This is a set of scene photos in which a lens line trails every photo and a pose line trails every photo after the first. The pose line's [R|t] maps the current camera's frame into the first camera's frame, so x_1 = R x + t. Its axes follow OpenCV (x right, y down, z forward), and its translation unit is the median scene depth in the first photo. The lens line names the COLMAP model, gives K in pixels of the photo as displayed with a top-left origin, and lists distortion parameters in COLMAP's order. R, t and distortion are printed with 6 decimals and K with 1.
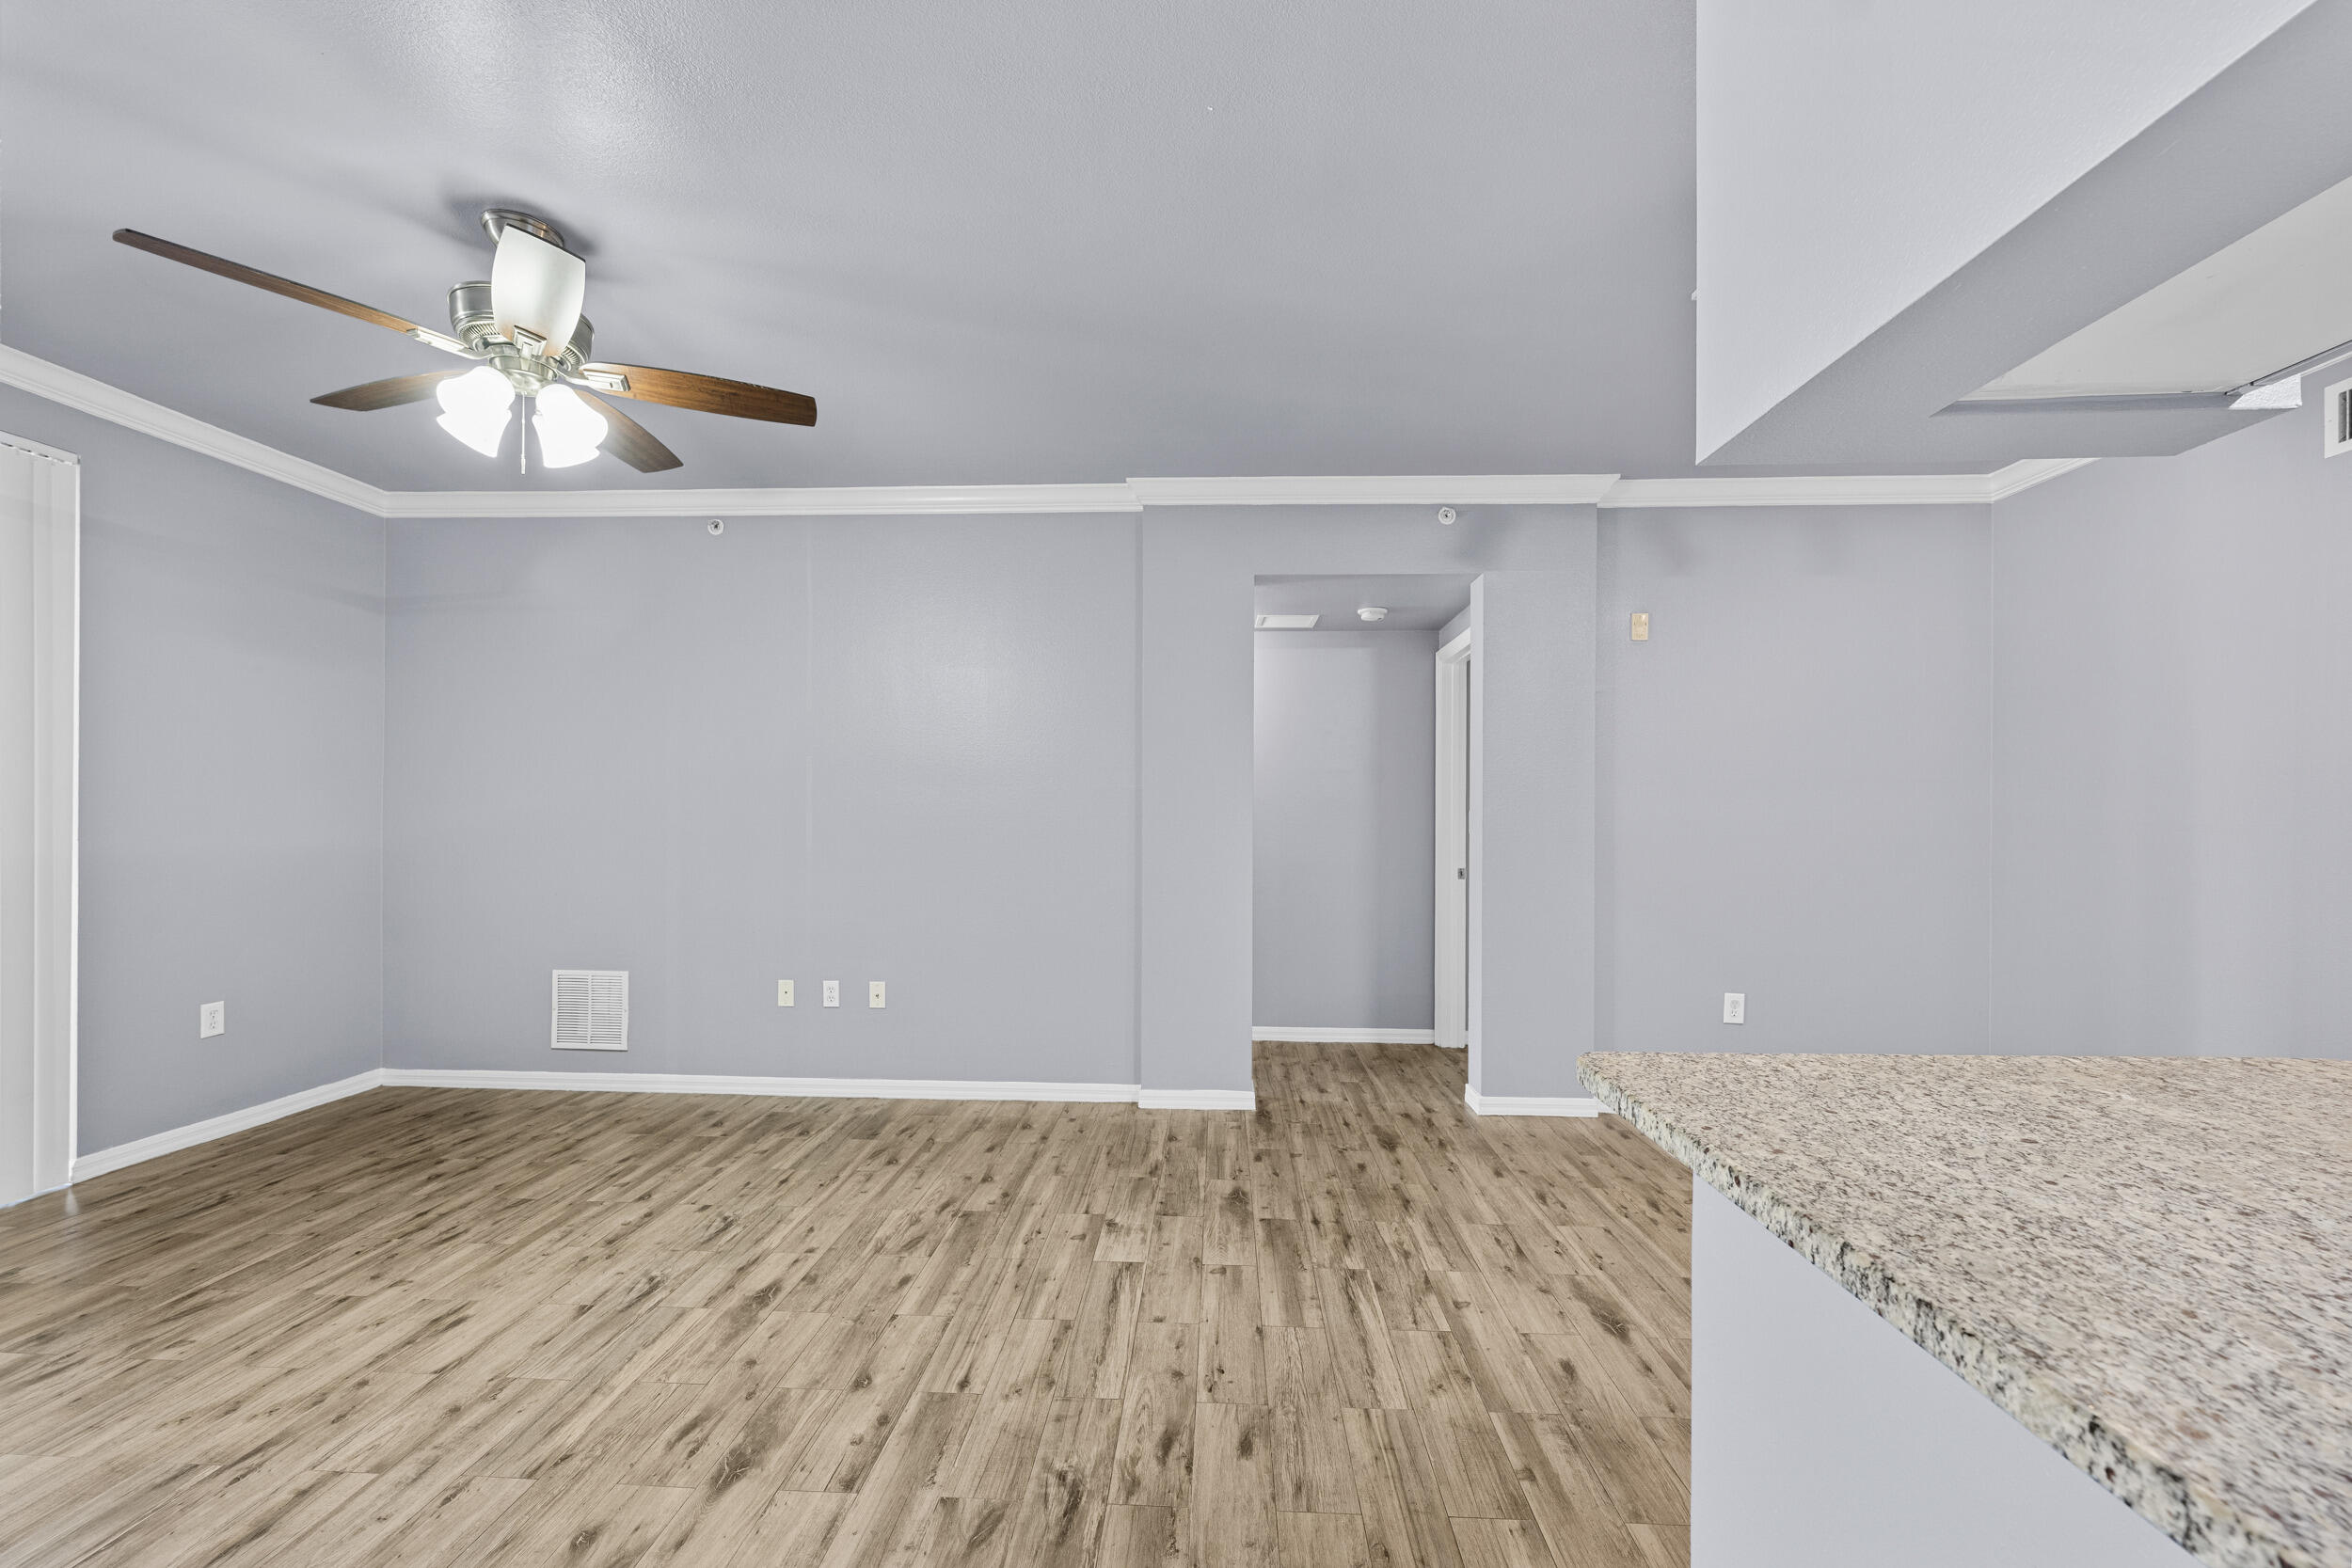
lens RADIAL K [[941.7, 0, 1174.0], [0, 941.7, 815.7], [0, 0, 1]] dist [-0.000192, -0.000114]
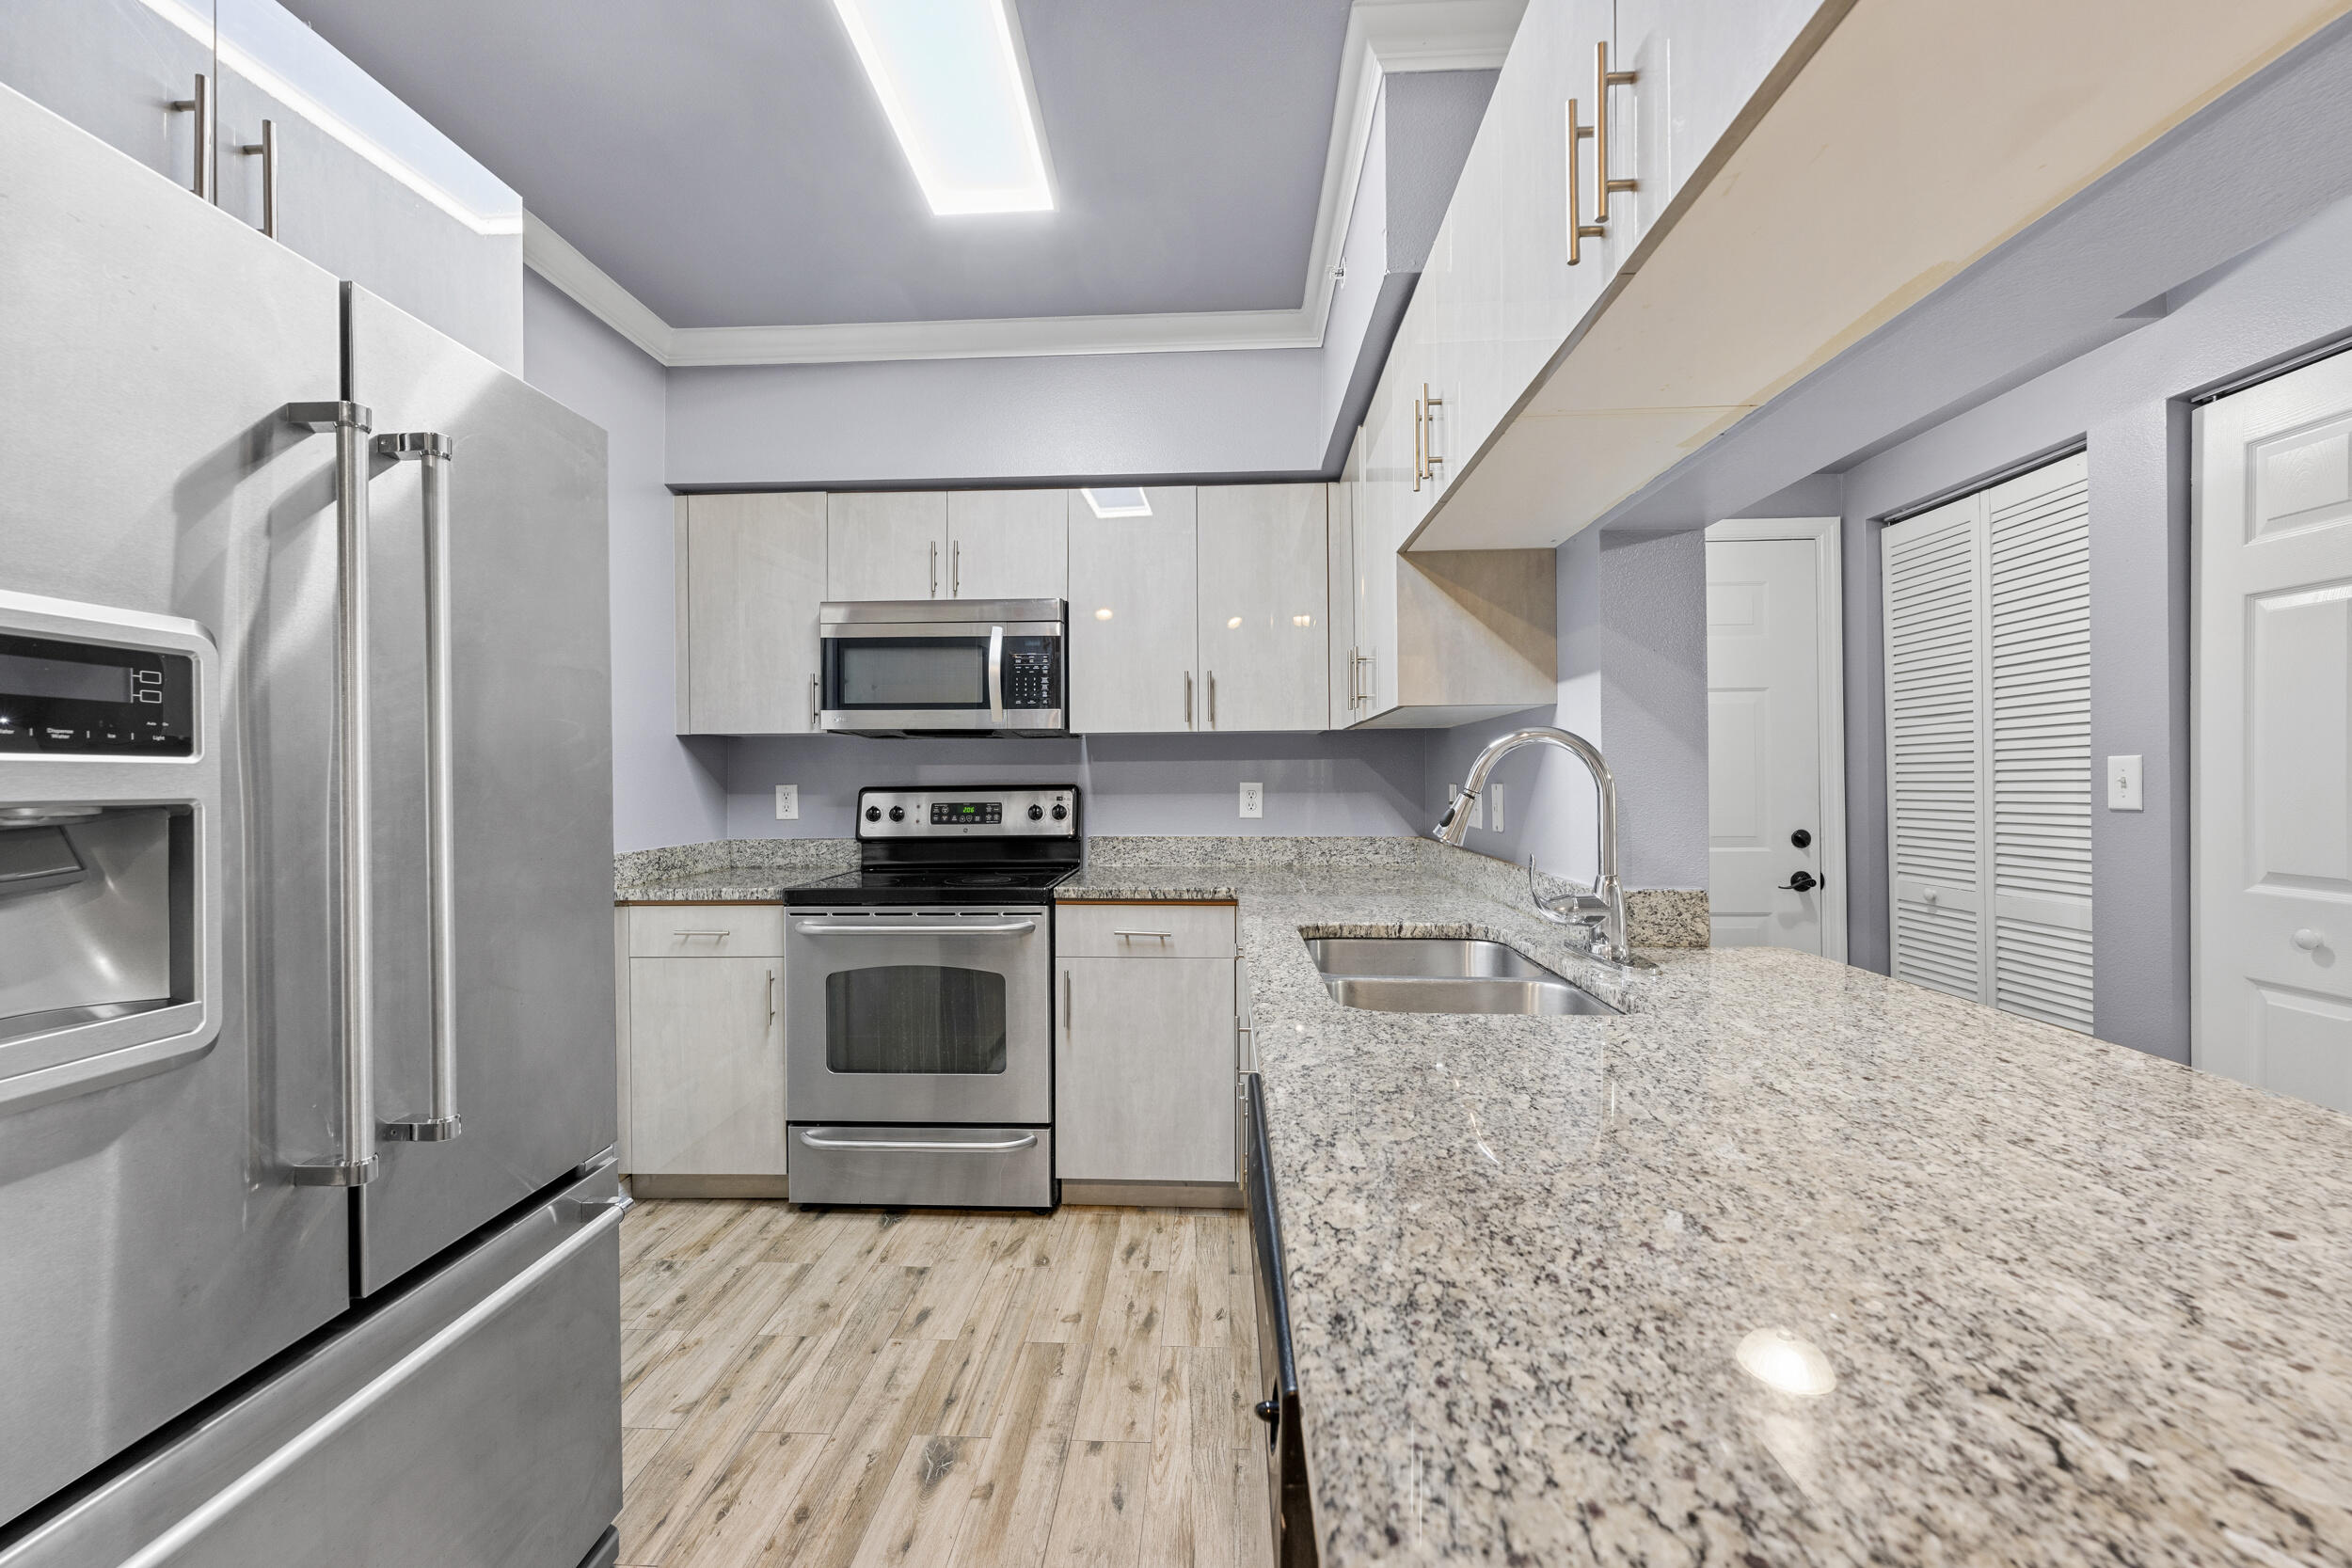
lens RADIAL K [[935.4, 0, 1172.5], [0, 935.4, 776.7], [0, 0, 1]] dist [0.000277, 0.000055]
pose [[-1.000000, 0.000357, -0.000226, 0.544048], [0.000357, 1.000000, 0.000700, 0.001921], [0.000226, 0.000700, -1.000000, 0.532076]]
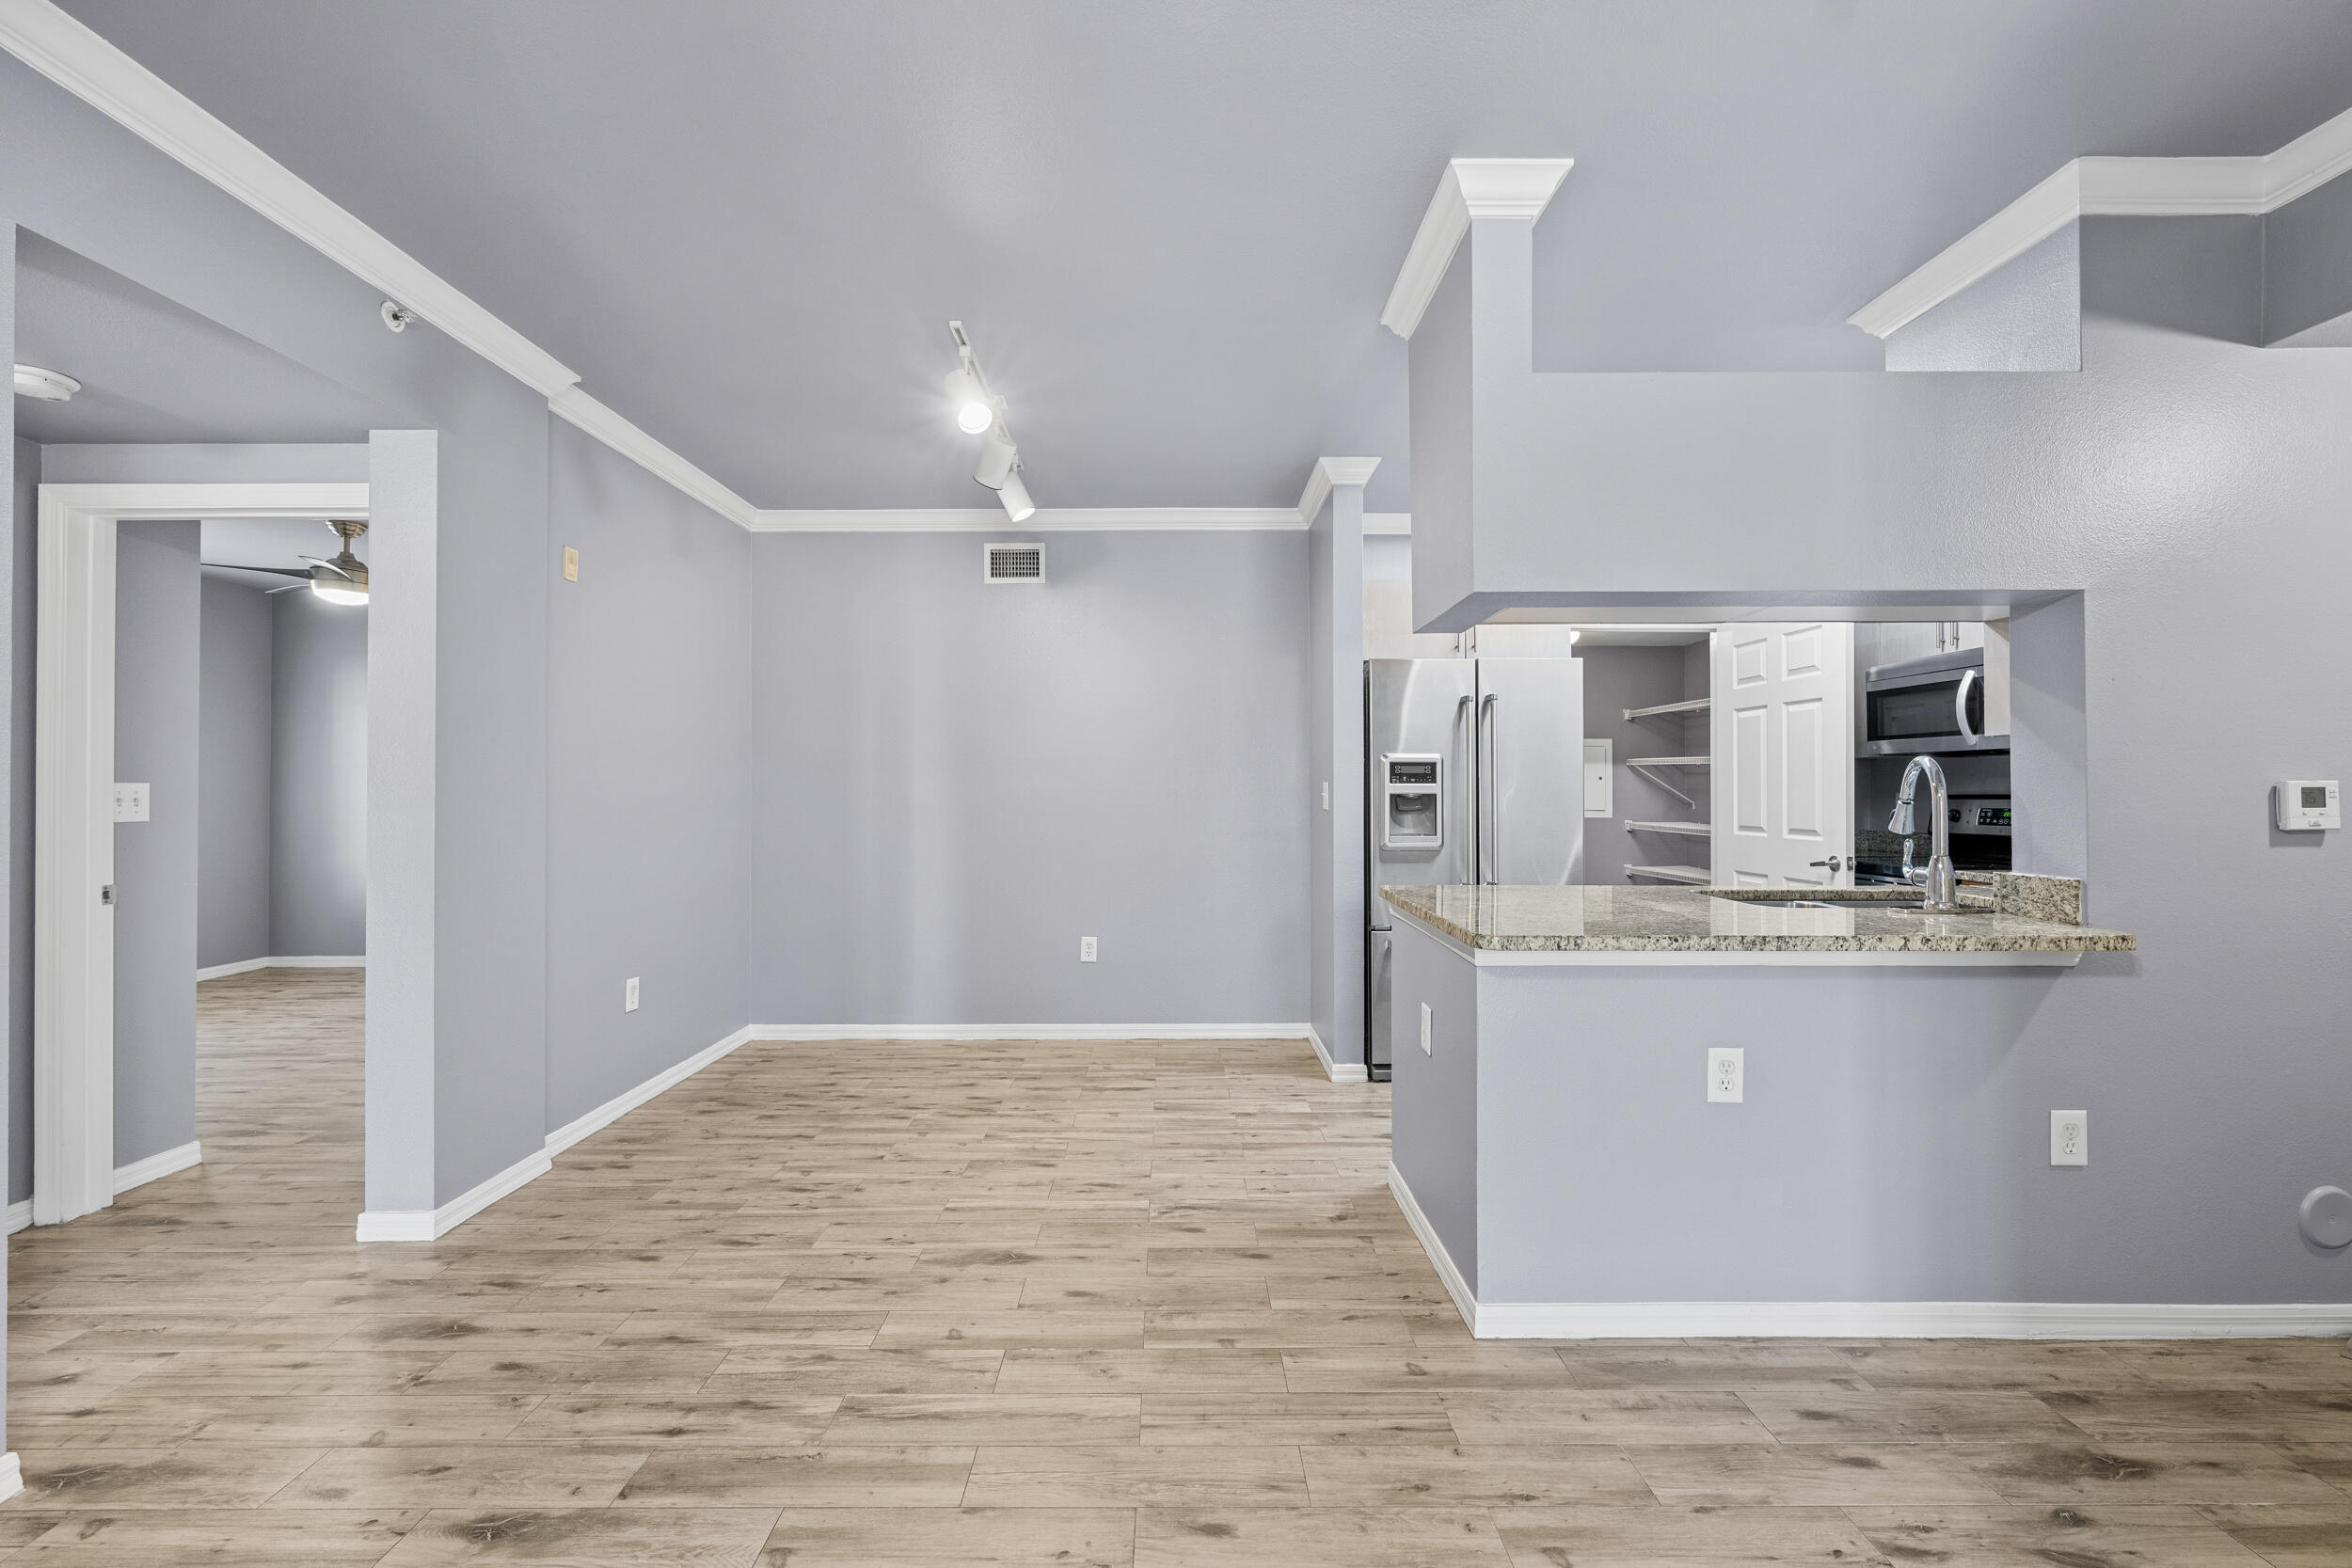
lens RADIAL K [[932.1, 0, 1174.0], [0, 932.1, 783.0], [0, 0, 1]] dist [-0.000179, -0.000203]
pose [[-0.053405, 0.002786, 0.998569, -0.493234], [0.002581, 0.999993, -0.002652, -0.002788], [-0.998570, 0.002436, -0.053412, 0.695427]]
